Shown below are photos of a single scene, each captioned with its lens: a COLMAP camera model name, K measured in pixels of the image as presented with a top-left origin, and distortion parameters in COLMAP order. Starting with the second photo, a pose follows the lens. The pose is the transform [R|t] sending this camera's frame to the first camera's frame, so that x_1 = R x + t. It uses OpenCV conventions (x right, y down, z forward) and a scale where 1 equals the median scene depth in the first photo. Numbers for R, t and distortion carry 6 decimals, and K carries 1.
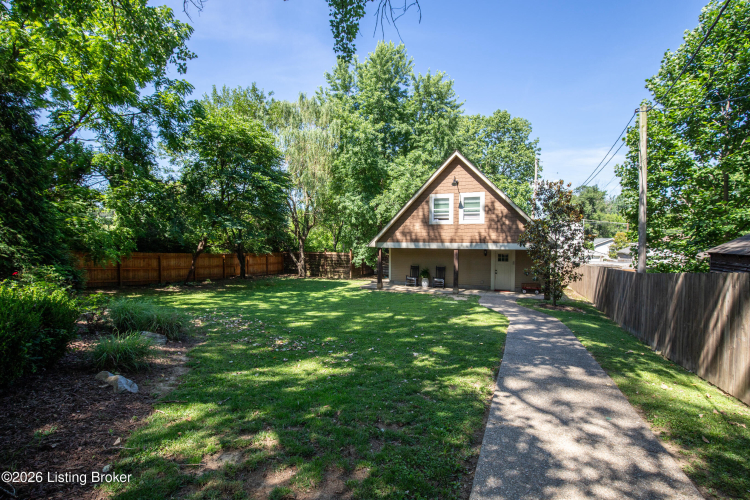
lens RADIAL K [[347.2, 0, 375.0], [0, 347.2, 250.0], [0, 0, 1]] dist [-0.022893, 0.000472]
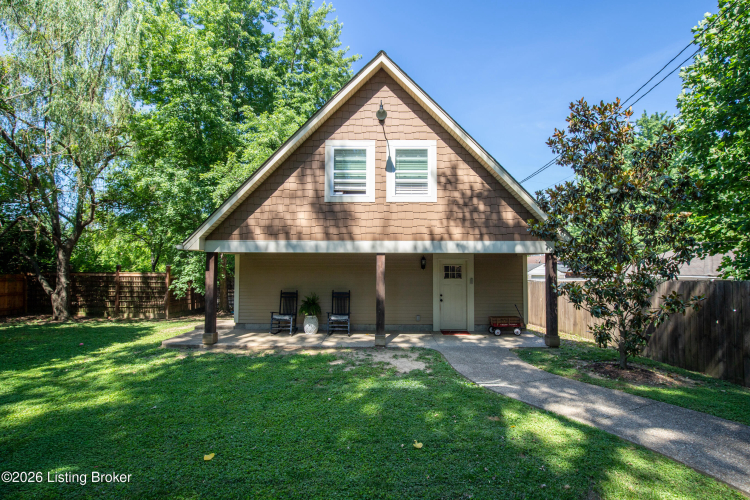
lens RADIAL K [[347.2, 0, 375.0], [0, 347.2, 250.0], [0, 0, 1]] dist [-0.022893, 0.000472]
pose [[0.920647, 0.017831, 0.389989, 0.034186], [0.011526, 0.997280, -0.072805, 0.024785], [-0.390226, 0.071523, 0.917937, 0.512866]]
